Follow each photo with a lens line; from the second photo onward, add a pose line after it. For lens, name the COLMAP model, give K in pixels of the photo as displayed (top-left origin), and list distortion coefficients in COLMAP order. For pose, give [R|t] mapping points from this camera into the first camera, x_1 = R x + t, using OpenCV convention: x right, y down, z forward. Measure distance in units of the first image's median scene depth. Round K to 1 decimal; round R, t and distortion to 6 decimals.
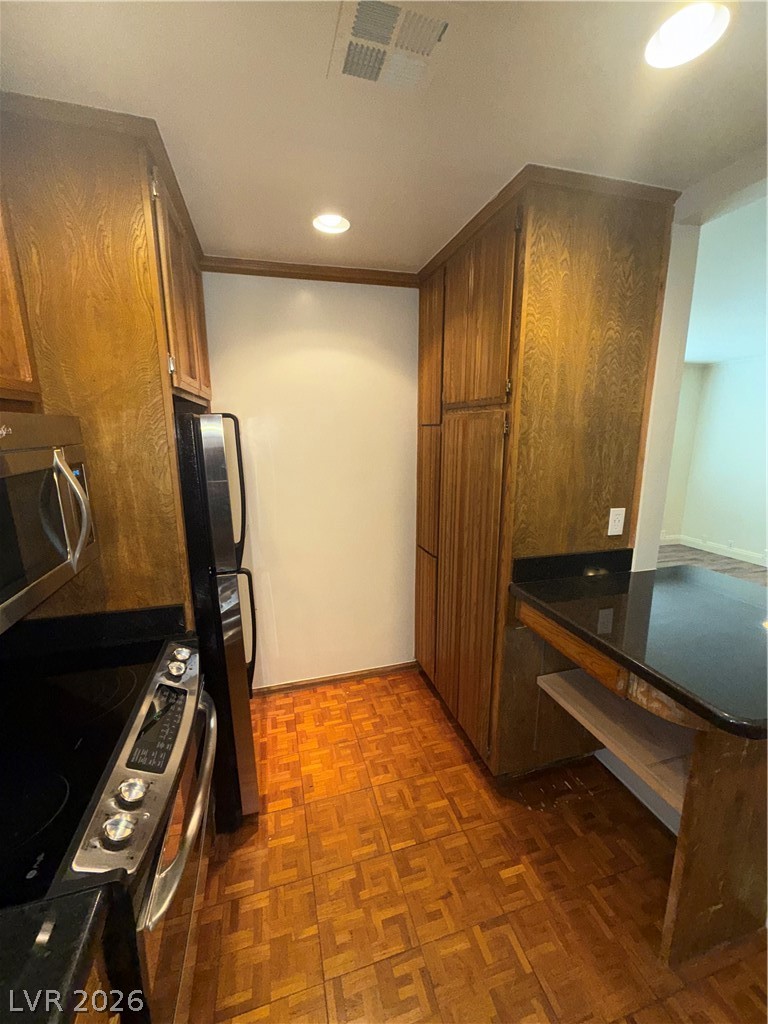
lens RADIAL K [[407.7, 0, 383.6], [0, 407.7, 509.8], [0, 0, 1]] dist [-0.000207, 0.000167]
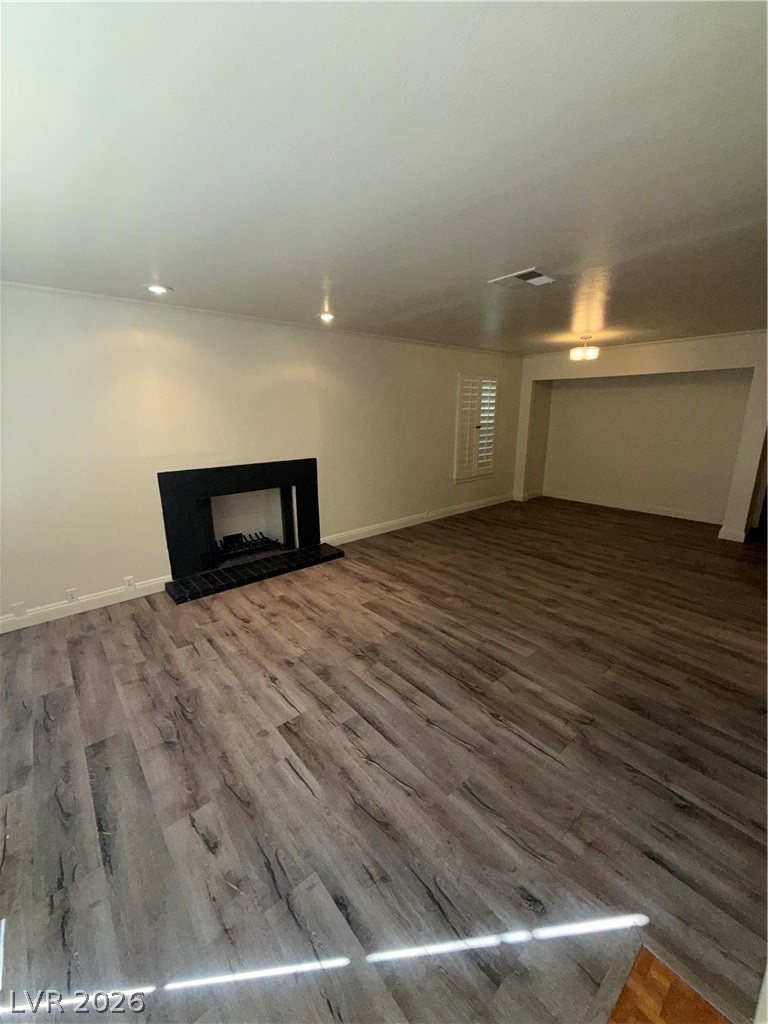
lens RADIAL K [[407.7, 0, 383.4], [0, 407.7, 508.9], [0, 0, 1]] dist [-0.000207, 0.000167]
pose [[-0.412089, -0.215723, 0.885238, 0.403668], [0.179334, 0.933360, 0.310932, -0.482096], [-0.893321, 0.286885, -0.345941, 2.439741]]
